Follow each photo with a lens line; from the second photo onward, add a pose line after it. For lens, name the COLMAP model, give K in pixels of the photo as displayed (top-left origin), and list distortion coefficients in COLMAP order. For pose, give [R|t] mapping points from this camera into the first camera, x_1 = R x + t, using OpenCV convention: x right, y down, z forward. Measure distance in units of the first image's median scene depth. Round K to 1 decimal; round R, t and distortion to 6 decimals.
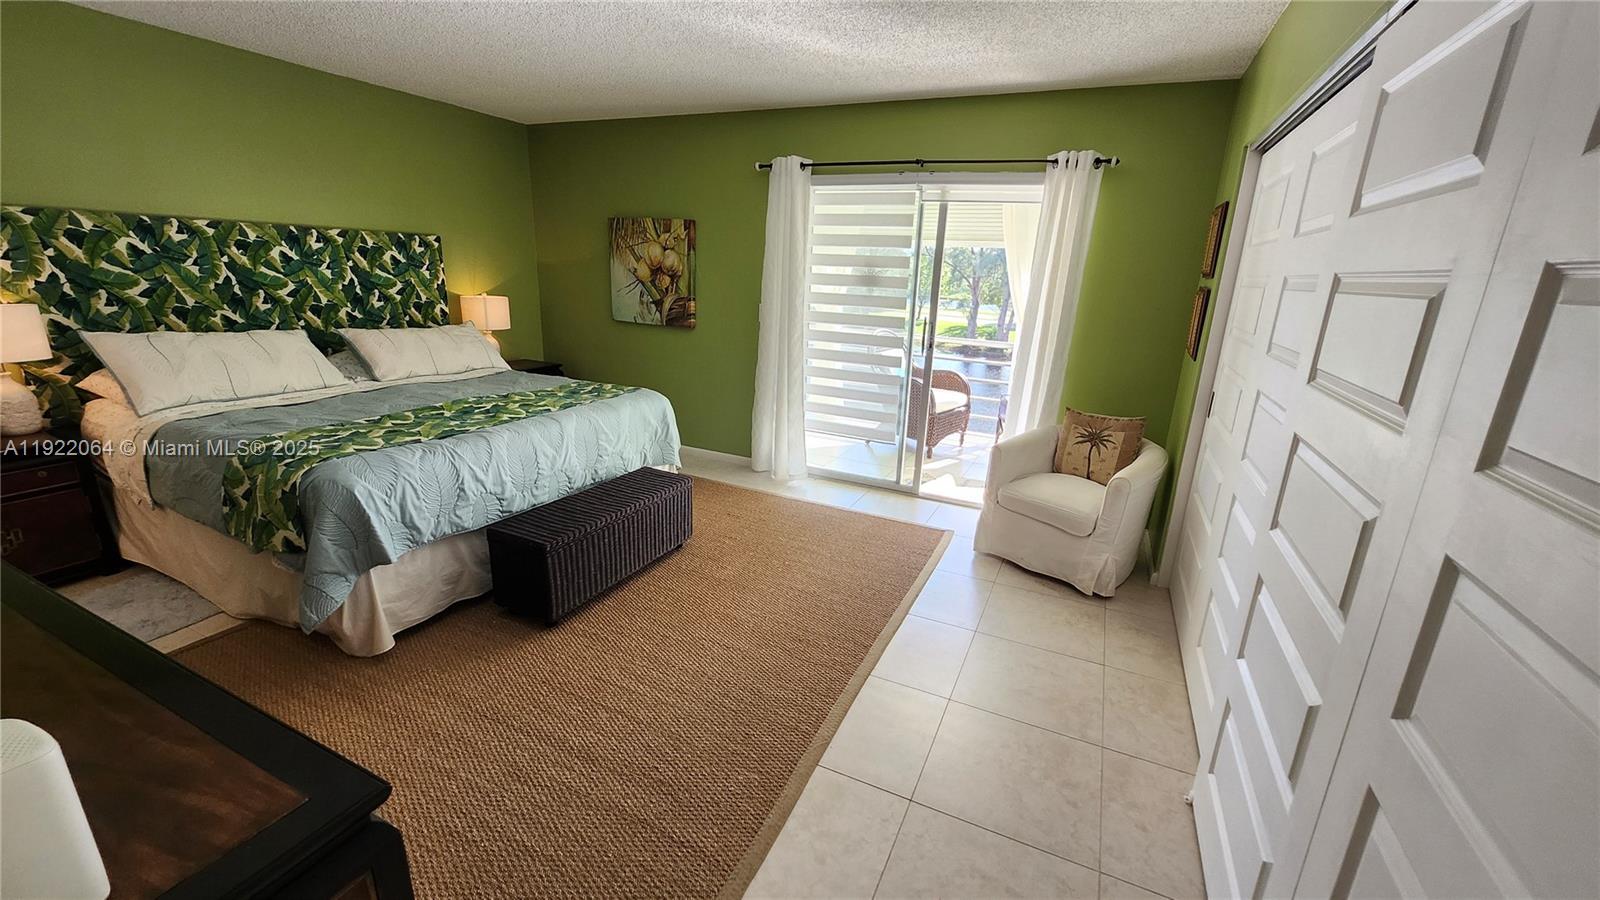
lens RADIAL K [[637.2, 0, 803.9], [0, 637.2, 448.2], [0, 0, 1]] dist [-0.000155, -0.000438]
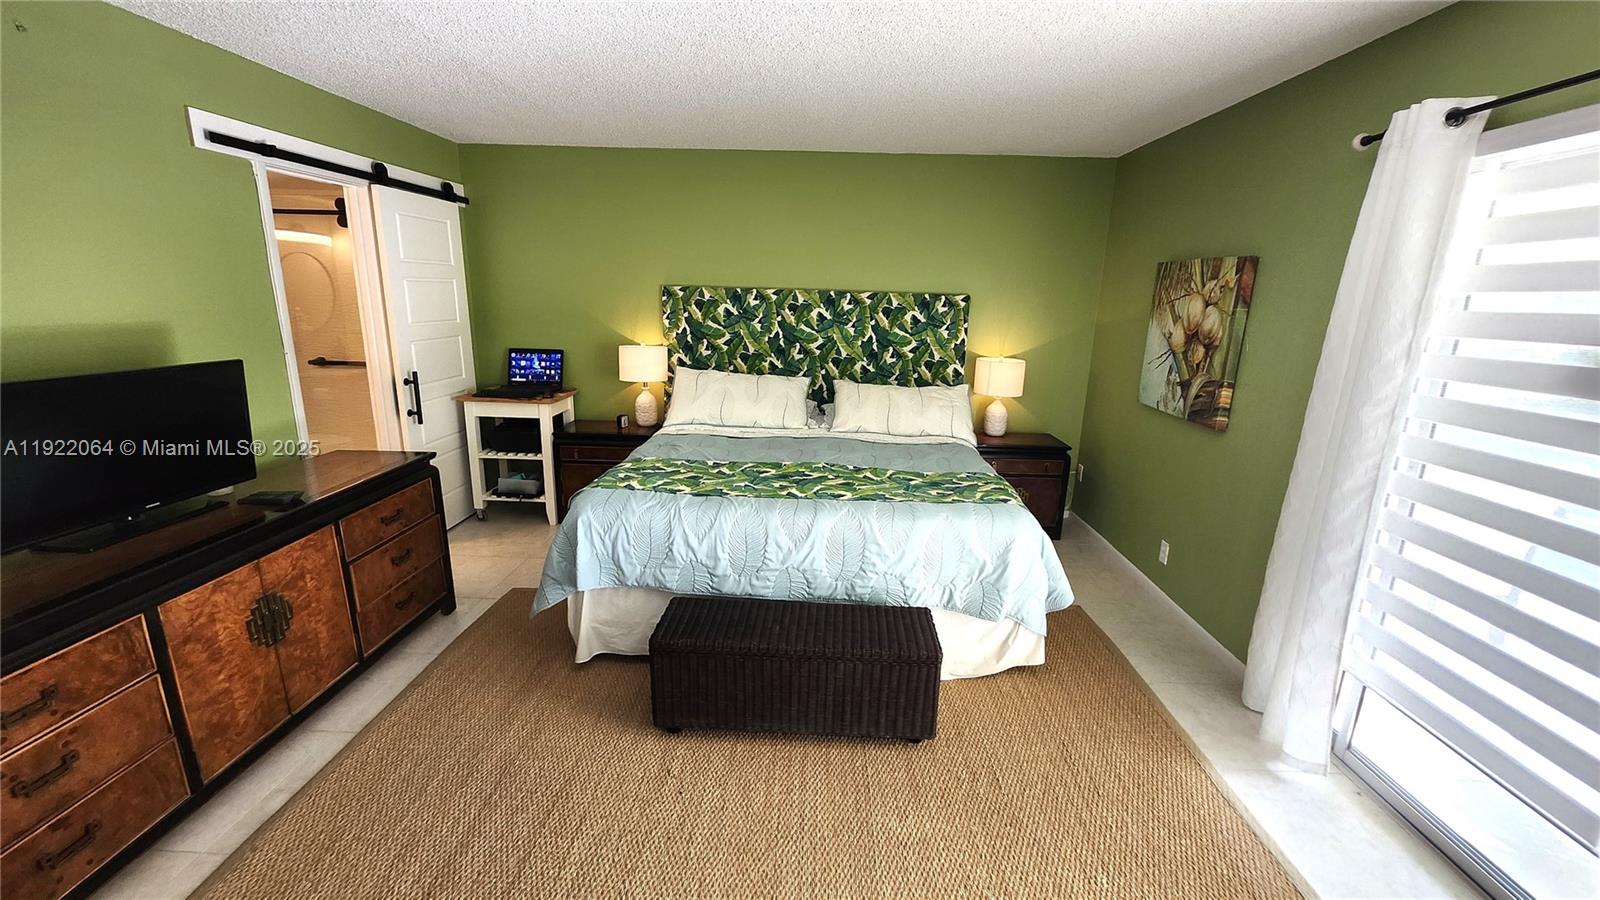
lens RADIAL K [[637.2, 0, 803.9], [0, 637.2, 448.2], [0, 0, 1]] dist [-0.000155, -0.000438]
pose [[0.396990, 0.187364, -0.898495, 0.239309], [-0.259938, 0.961813, 0.085717, -0.133026], [0.880245, 0.199524, 0.430533, 0.427846]]
